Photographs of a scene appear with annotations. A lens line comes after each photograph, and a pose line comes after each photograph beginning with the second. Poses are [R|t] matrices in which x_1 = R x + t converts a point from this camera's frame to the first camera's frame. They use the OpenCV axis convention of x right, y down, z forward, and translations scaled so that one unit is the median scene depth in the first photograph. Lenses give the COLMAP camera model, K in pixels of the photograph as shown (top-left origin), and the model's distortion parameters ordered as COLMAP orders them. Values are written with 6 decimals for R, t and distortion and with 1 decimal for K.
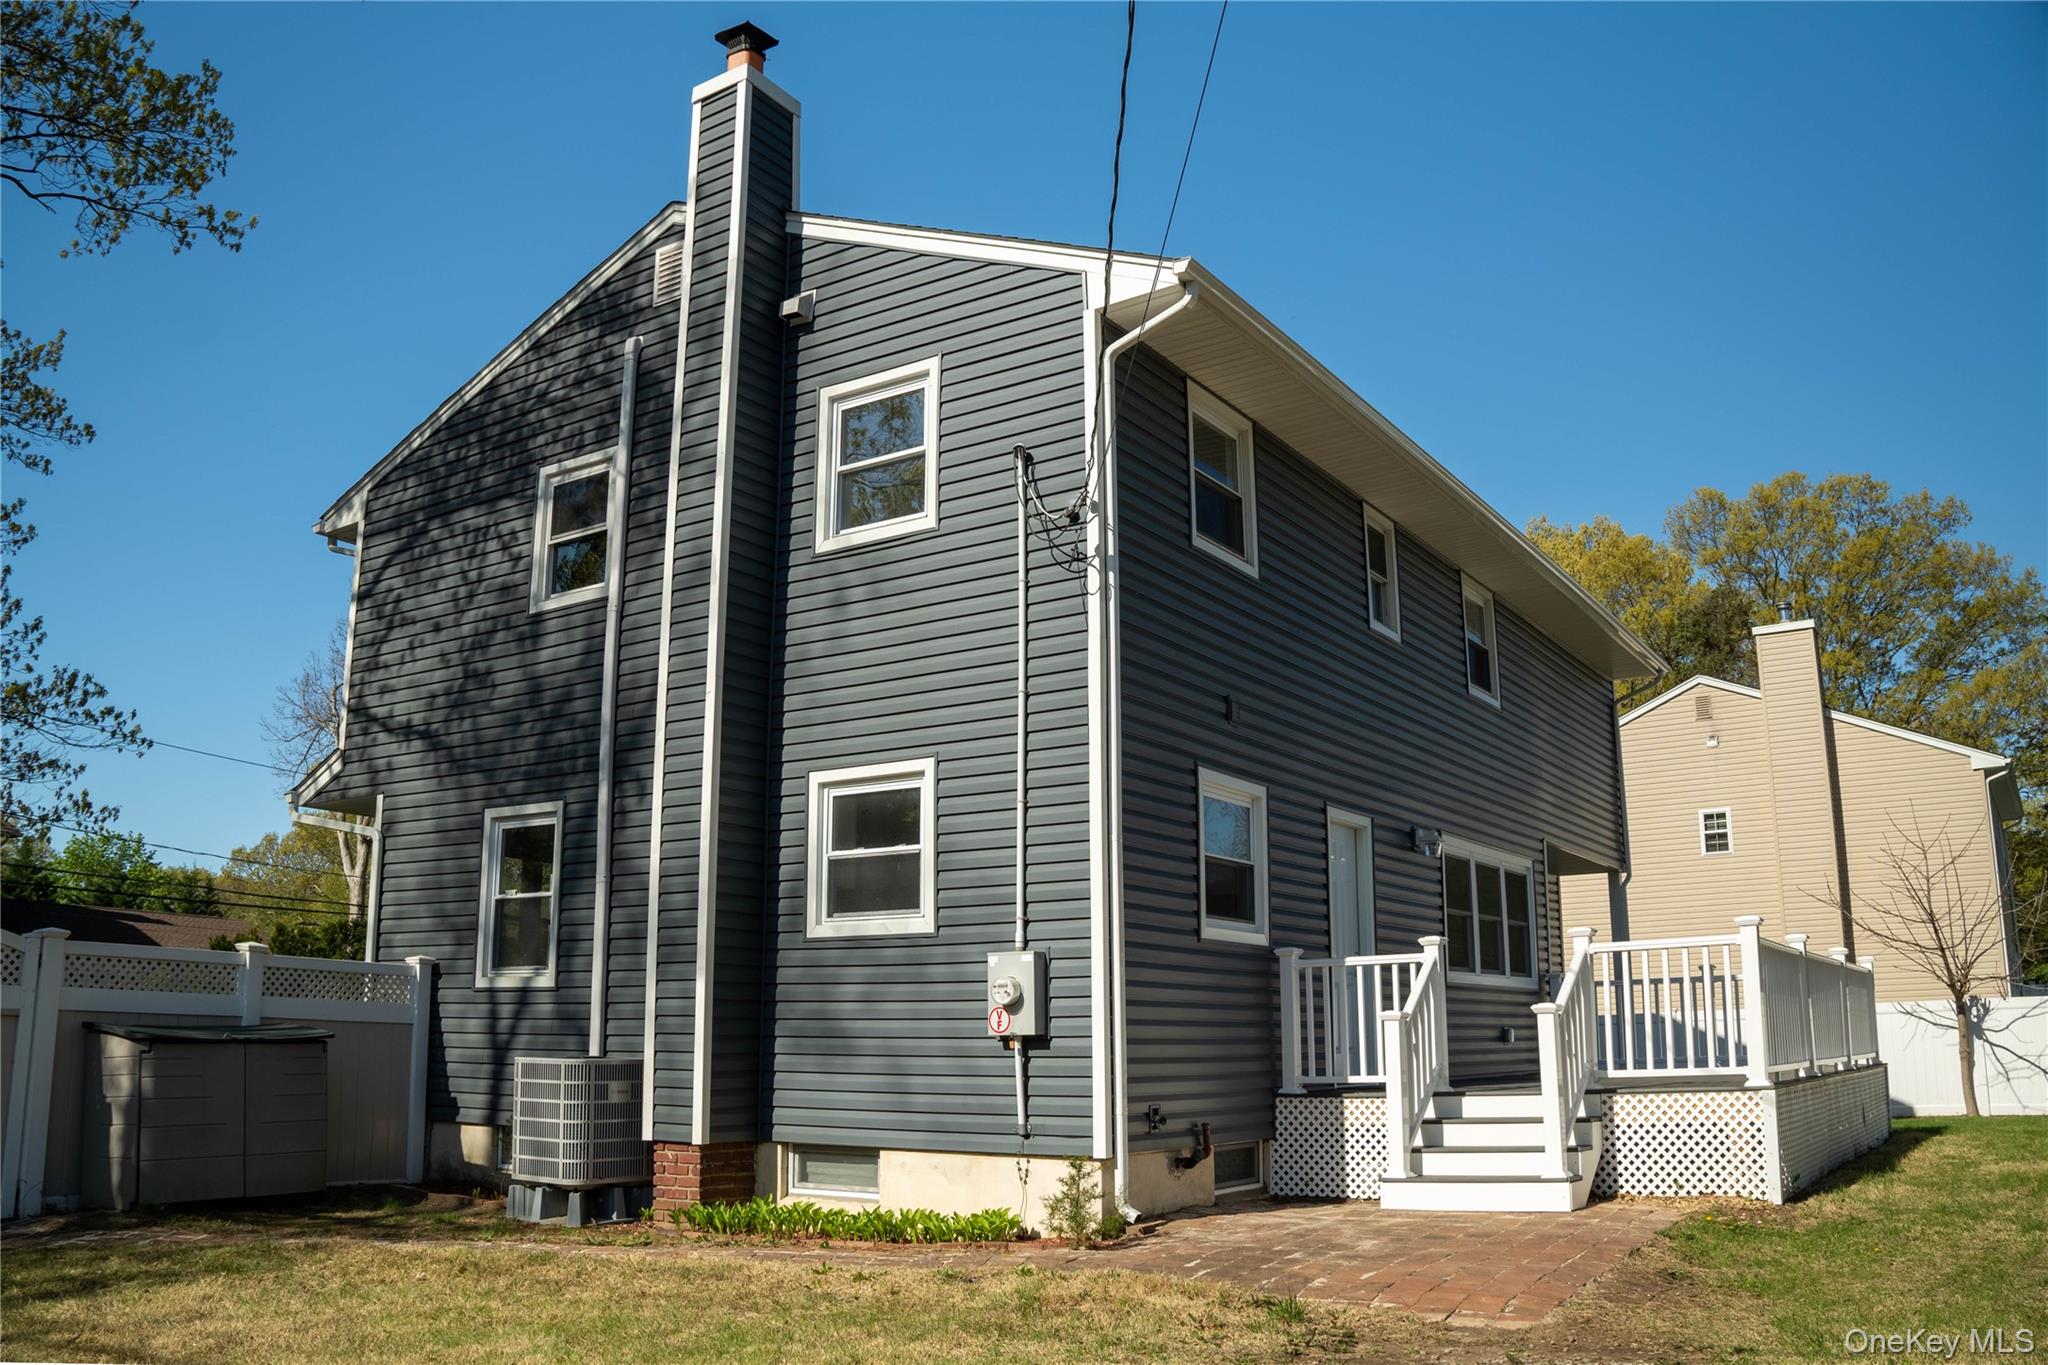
lens RADIAL K [[1630.2, 0, 1024.0], [0, 1630.2, 682.5], [0, 0, 1]] dist [-0.141051, 0.009907]
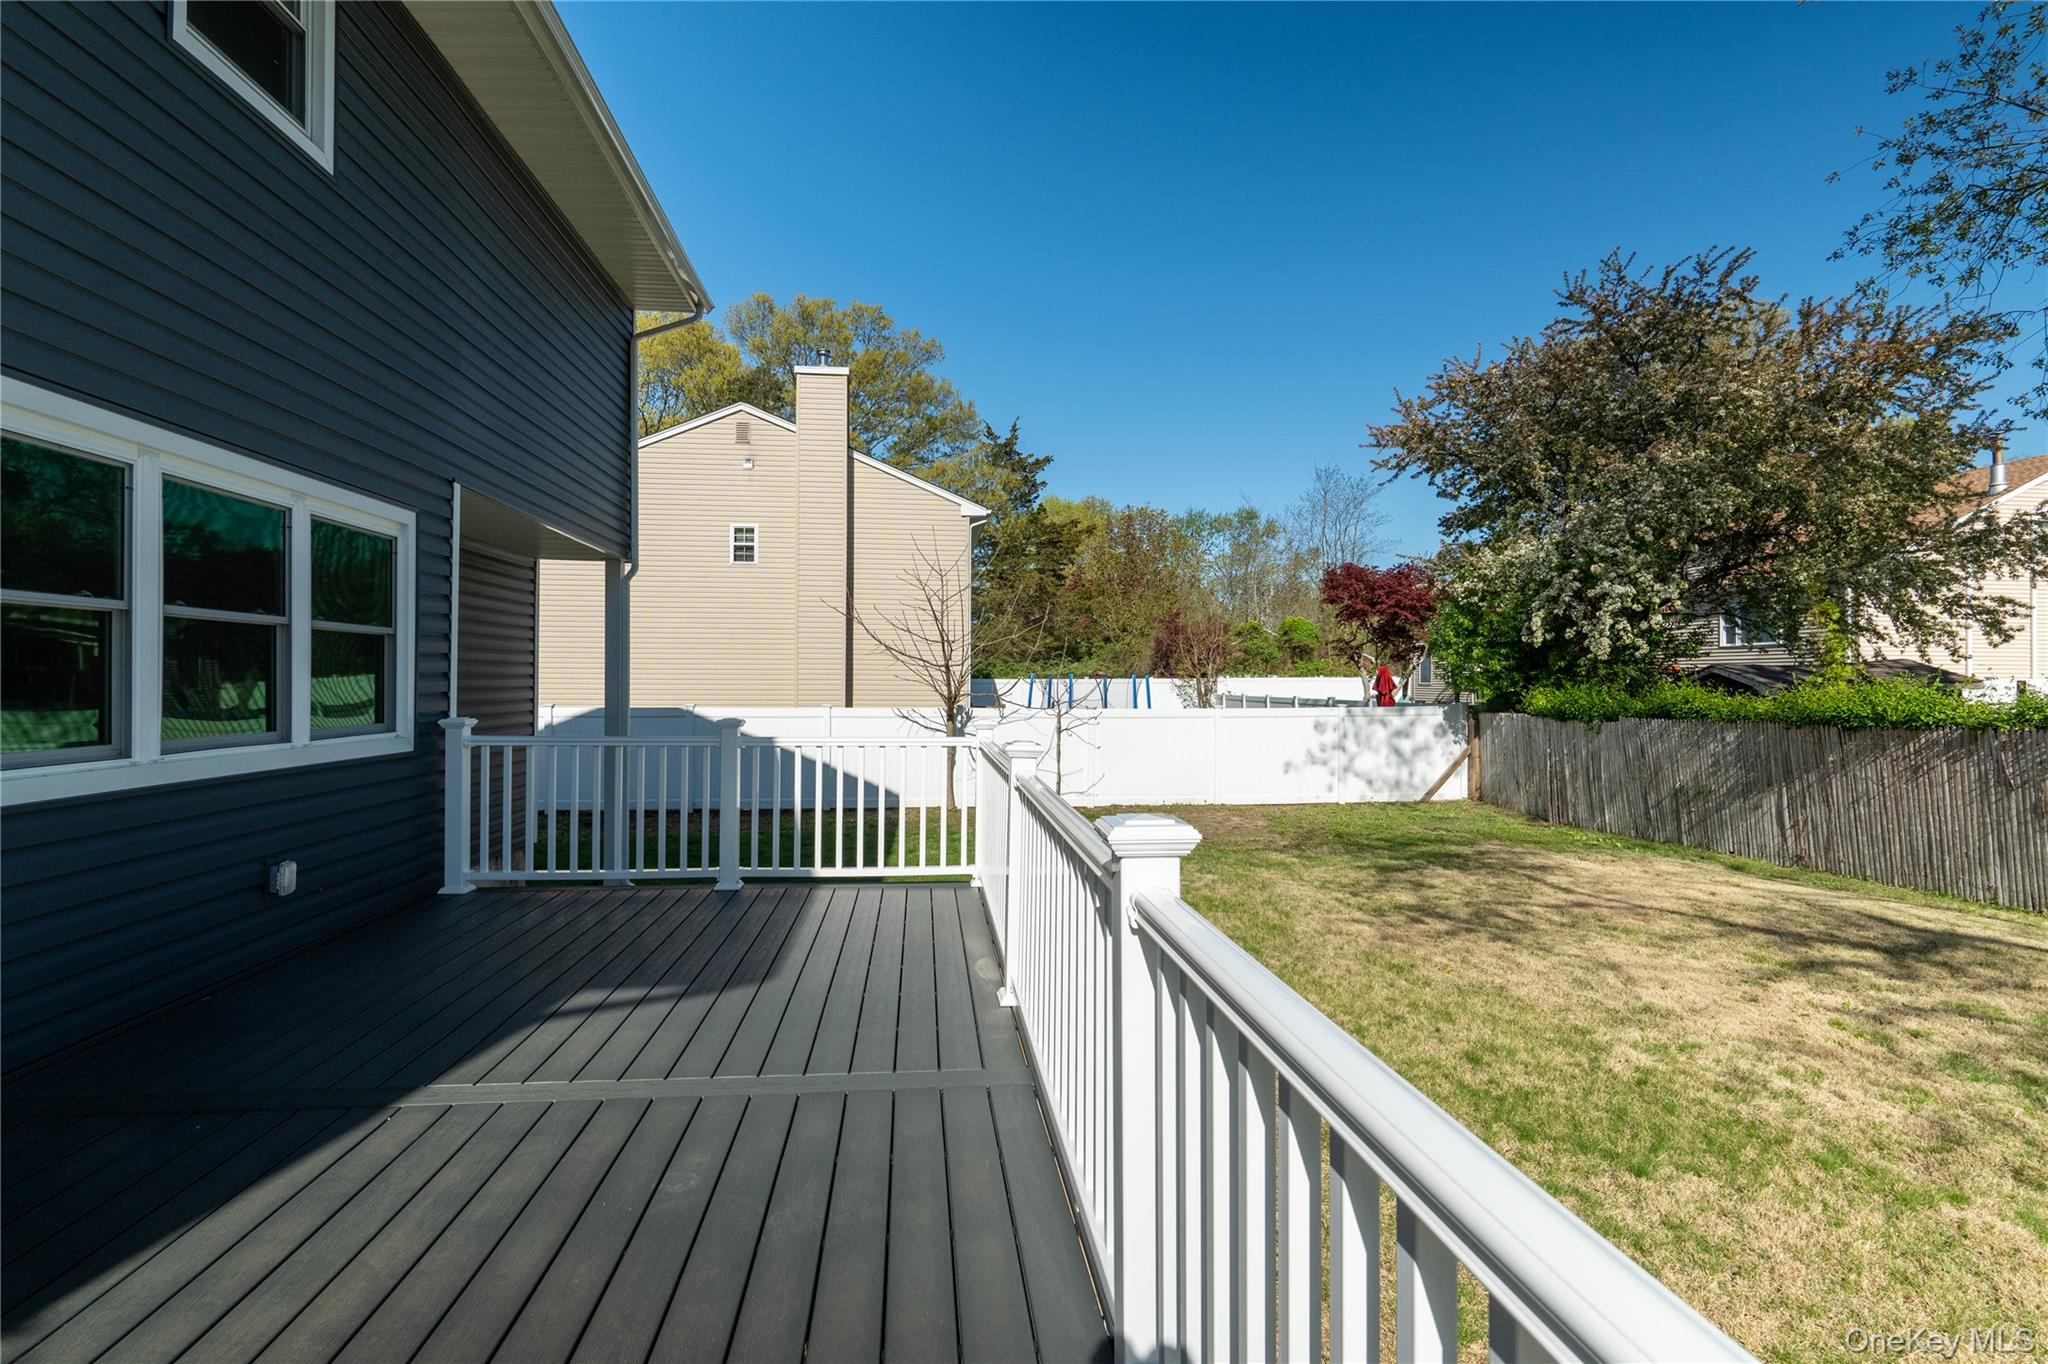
lens RADIAL K [[969.1, 0, 1024.0], [0, 969.1, 682.0], [0, 0, 1]] dist [-0.002686, -0.000068]
pose [[0.764598, 0.005481, 0.644484, 0.147916], [-0.148620, 0.974514, 0.168032, 0.045662], [-0.627138, -0.224260, 0.745926, 0.345702]]
